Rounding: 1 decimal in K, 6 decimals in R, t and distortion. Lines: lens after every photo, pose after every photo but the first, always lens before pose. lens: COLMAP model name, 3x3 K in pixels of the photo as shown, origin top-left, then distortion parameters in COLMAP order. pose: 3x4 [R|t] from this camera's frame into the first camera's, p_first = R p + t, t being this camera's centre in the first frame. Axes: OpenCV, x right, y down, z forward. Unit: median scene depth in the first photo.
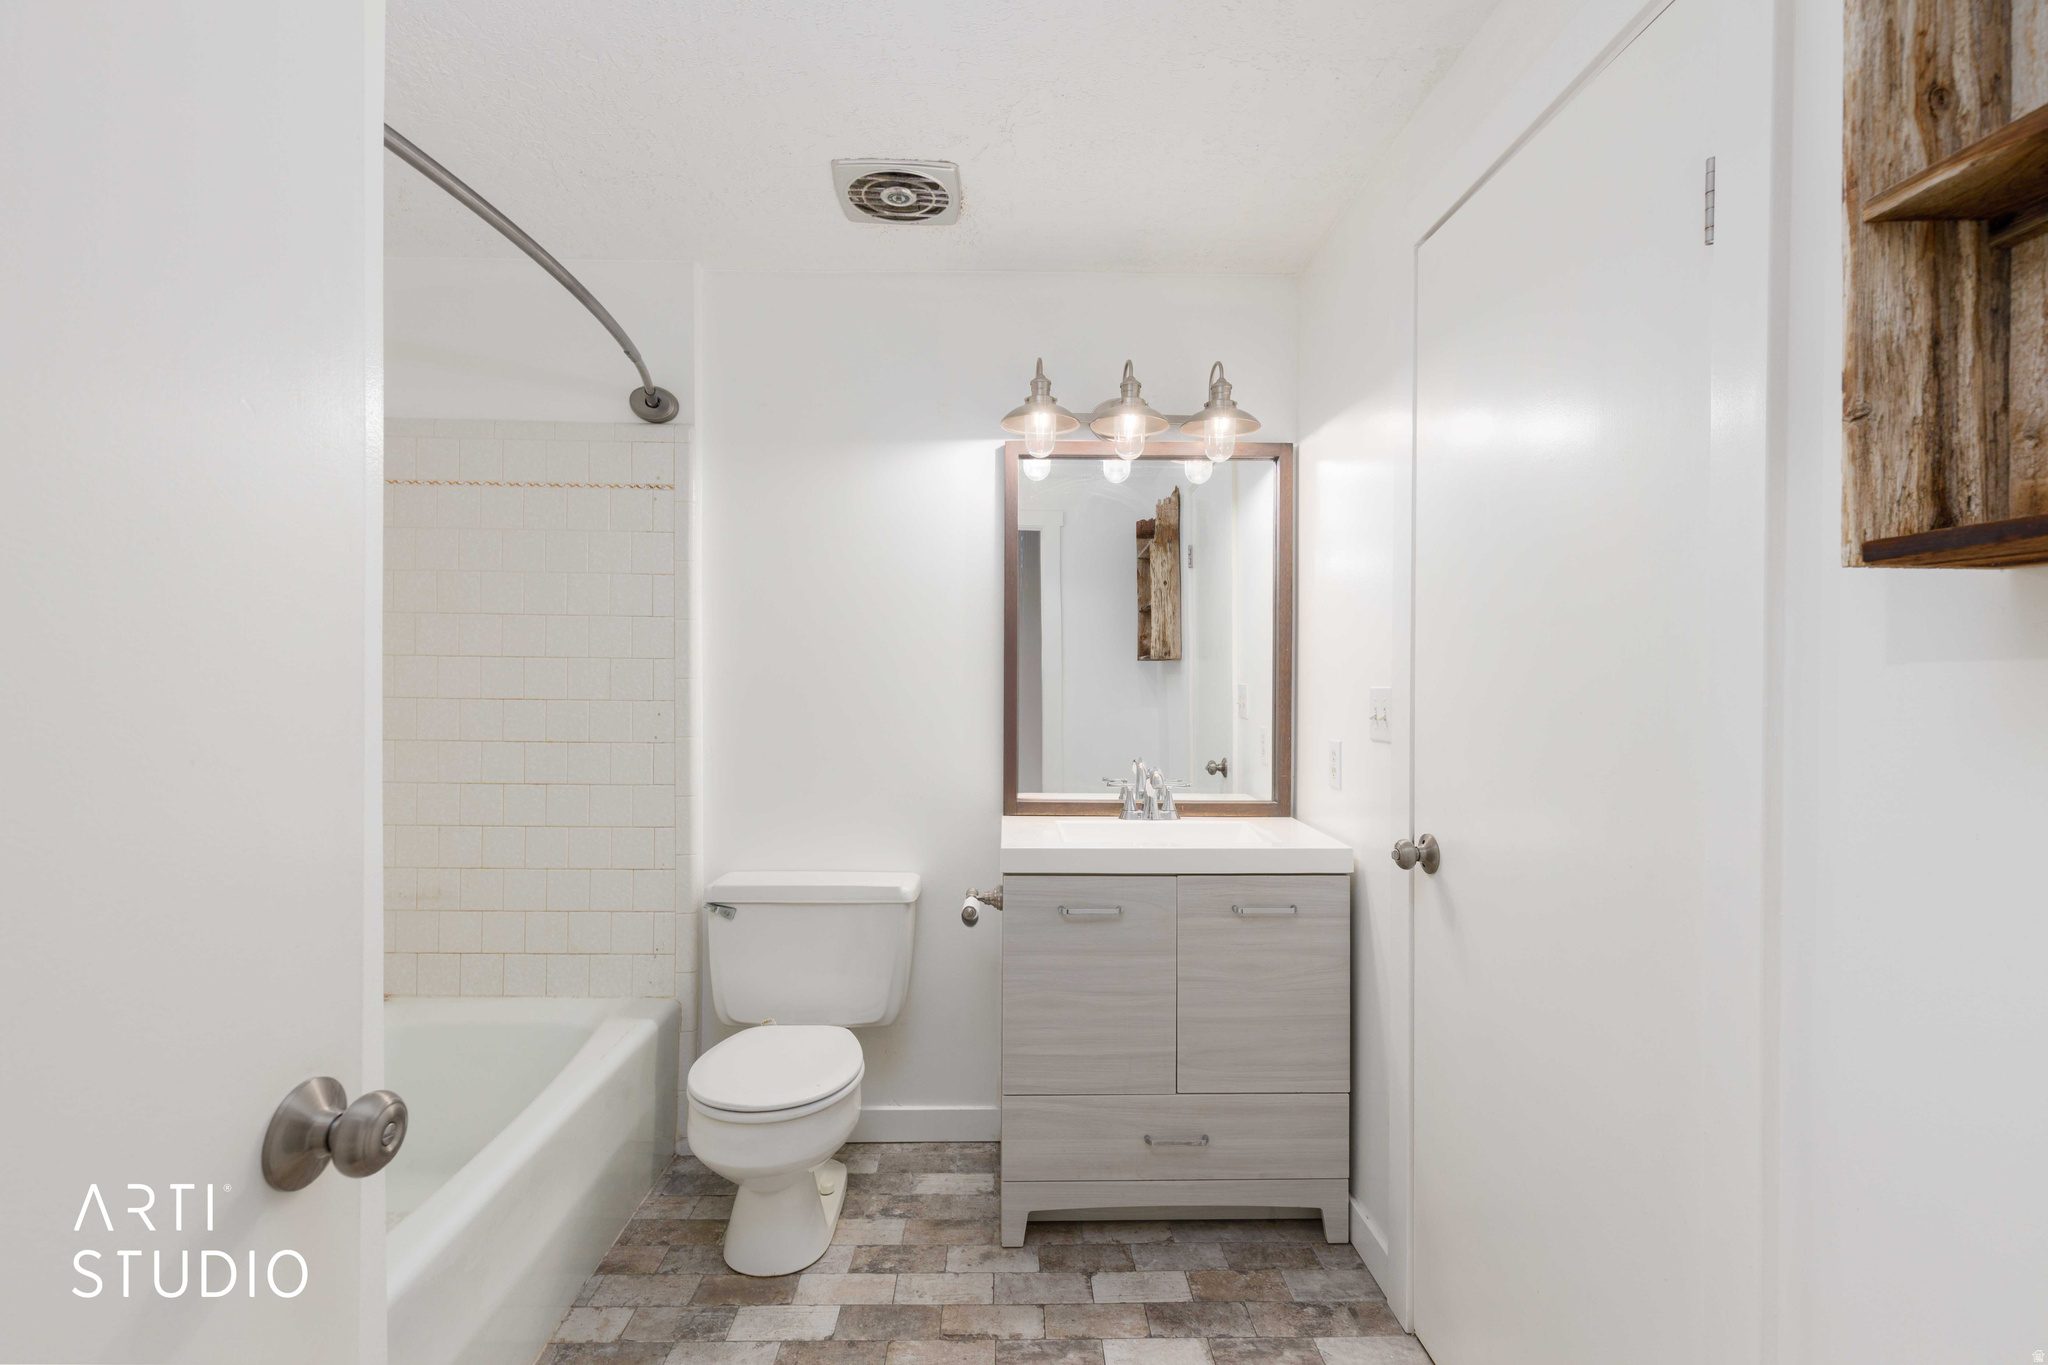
lens RADIAL K [[931.3, 0, 1033.0], [0, 931.3, 683.3], [0, 0, 1]] dist [0.003943, 0.001292]
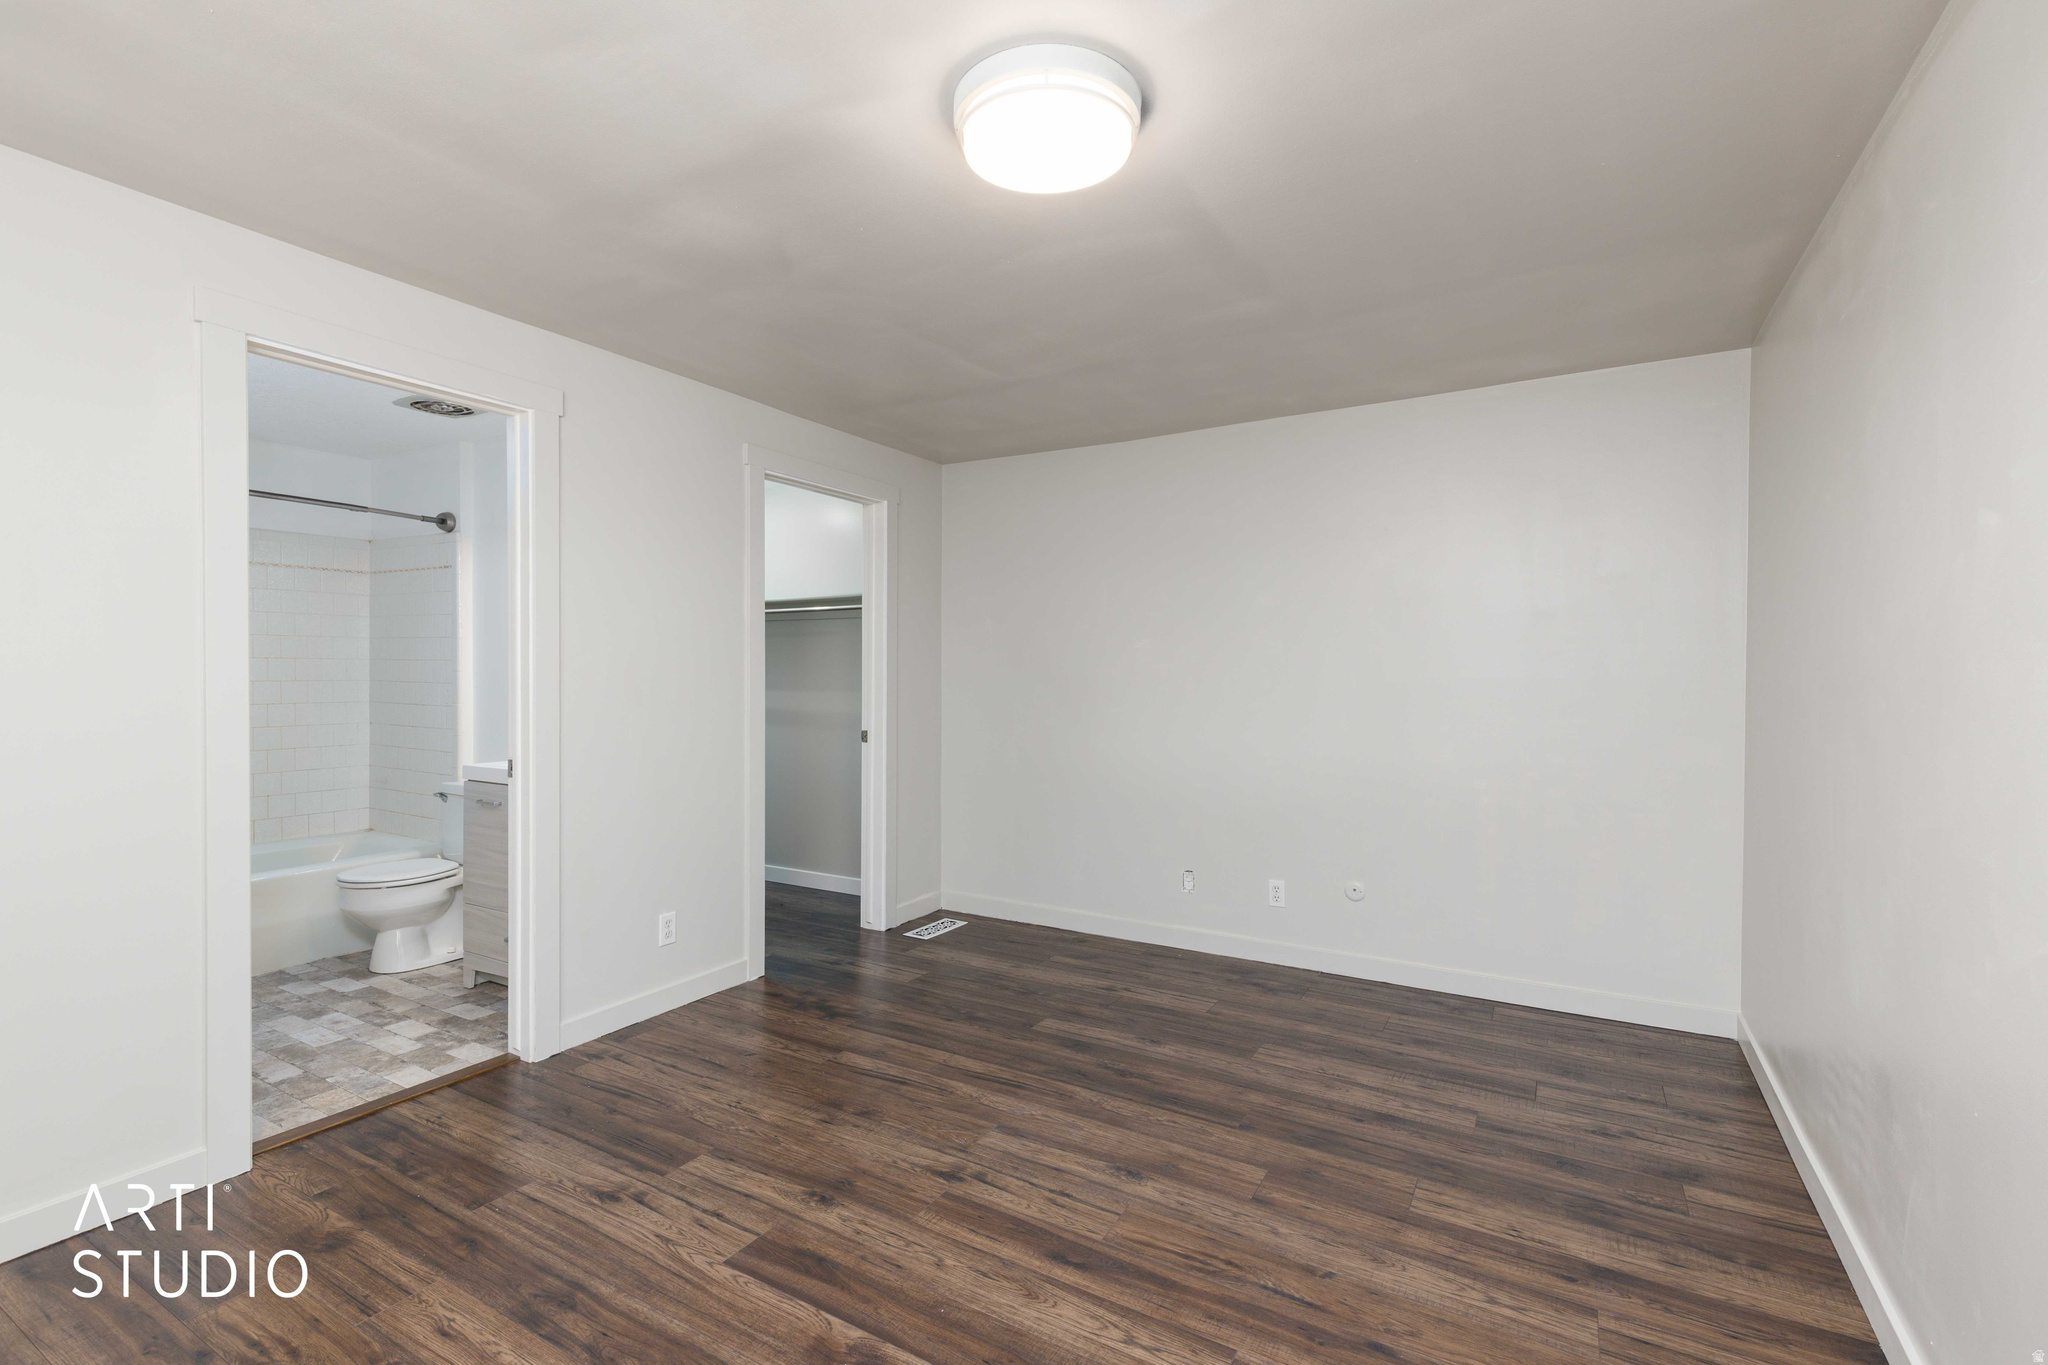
lens RADIAL K [[931.3, 0, 1006.9], [0, 931.3, 680.0], [0, 0, 1]] dist [0.003943, 0.001292]
pose [[0.849203, 0.005696, -0.528036, 1.812834], [-0.001297, 0.999961, 0.008702, -0.006584], [0.528065, -0.006704, 0.849177, 0.025011]]
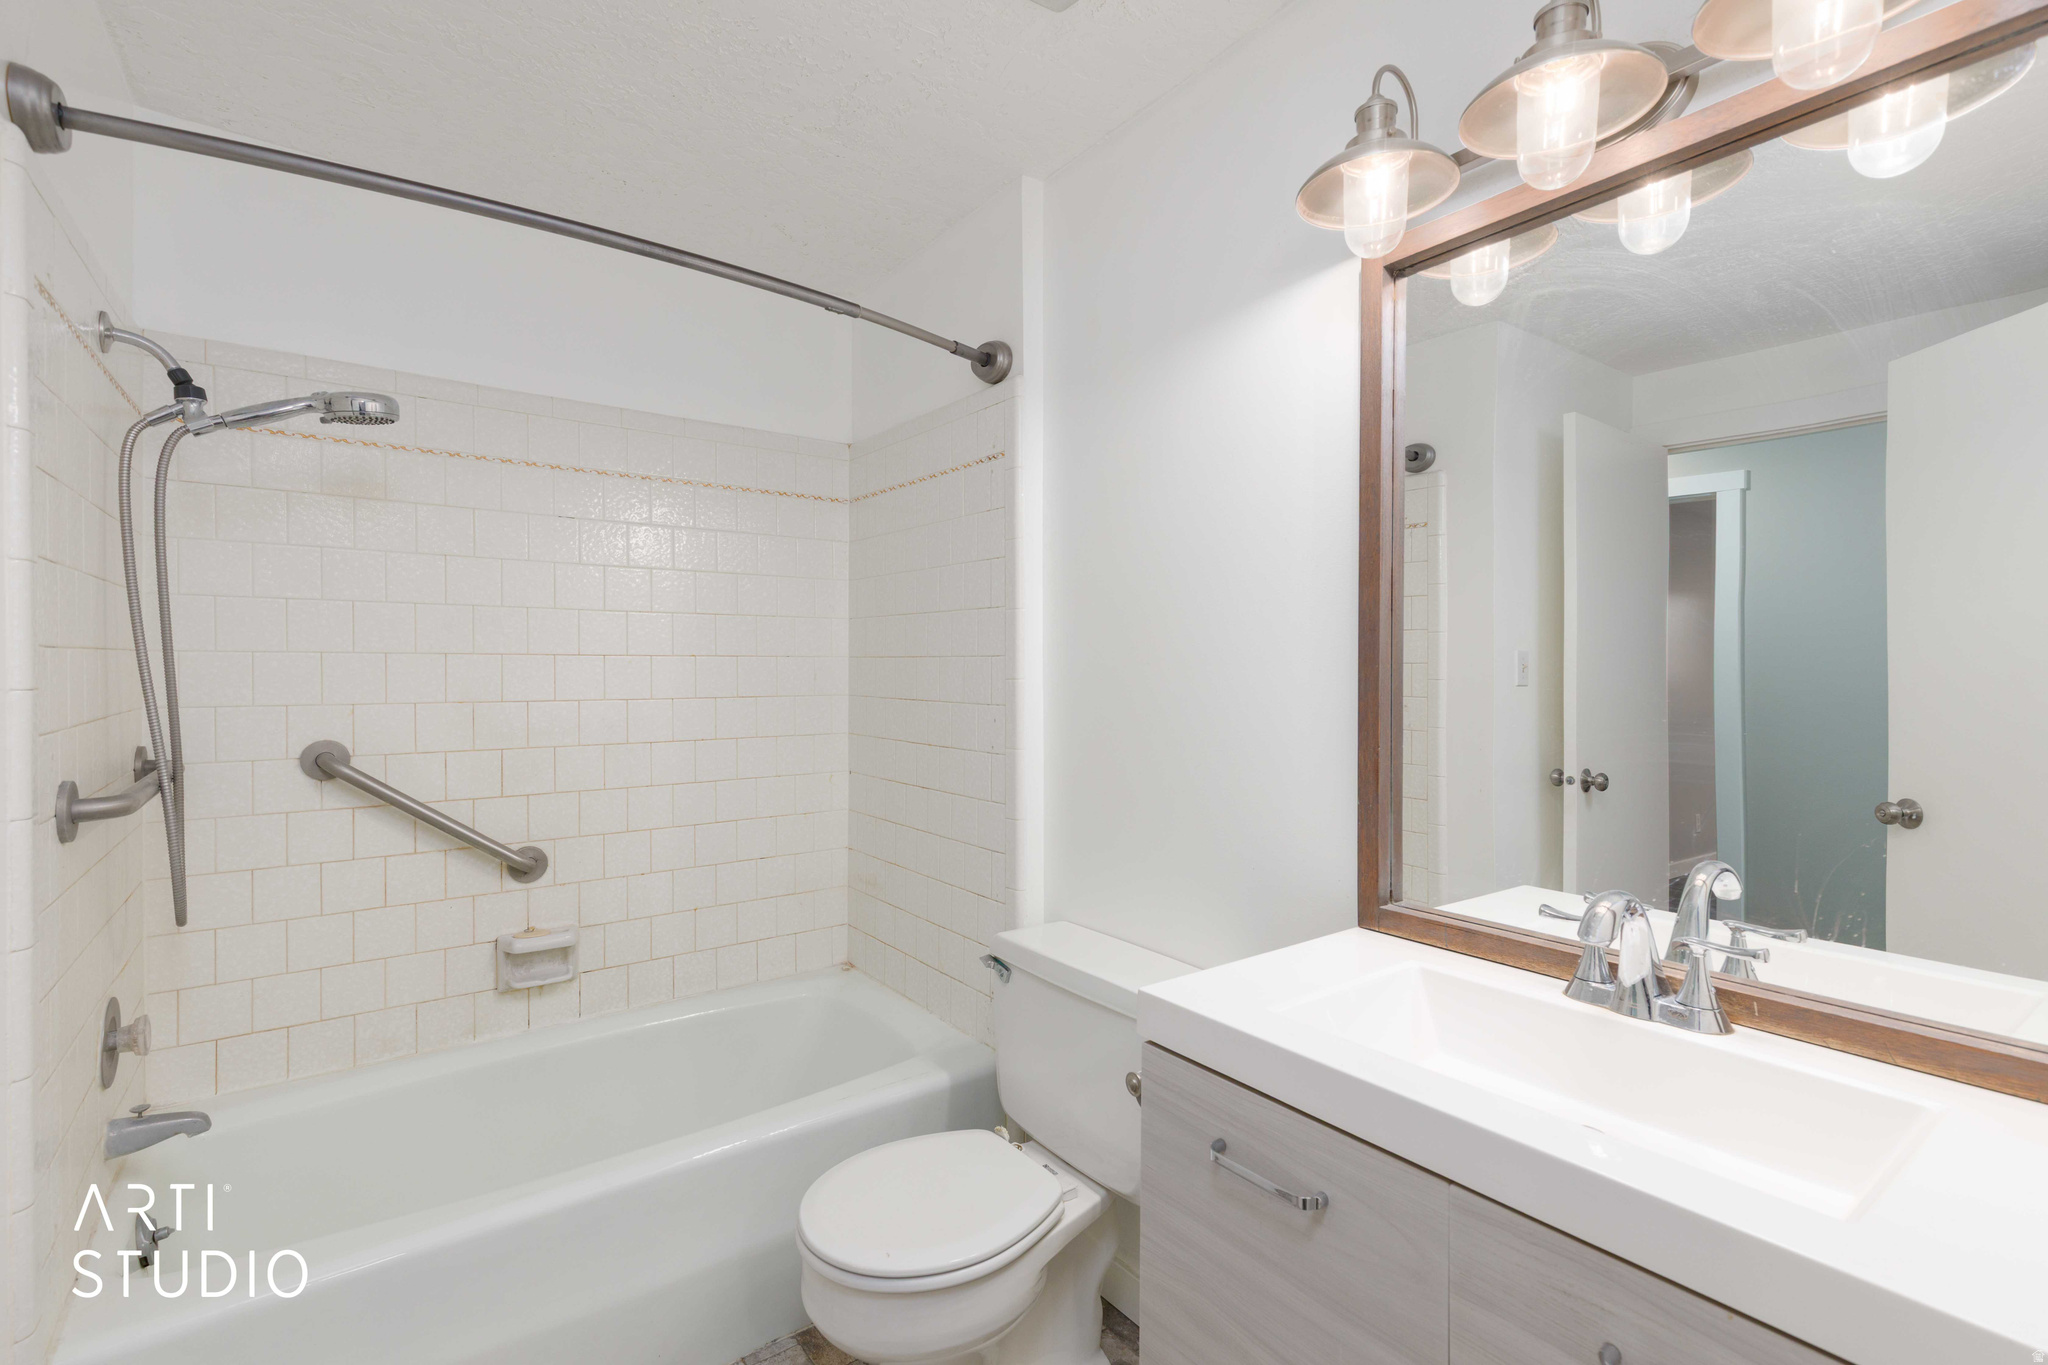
lens RADIAL K [[931.3, 0, 1012.7], [0, 931.3, 678.1], [0, 0, 1]] dist [0.003943, 0.001292]
pose [[0.578412, 0.002280, -0.815741, 0.373652], [0.000643, 0.999995, 0.003251, -0.011290], [0.815744, -0.002406, 0.578408, 0.621060]]
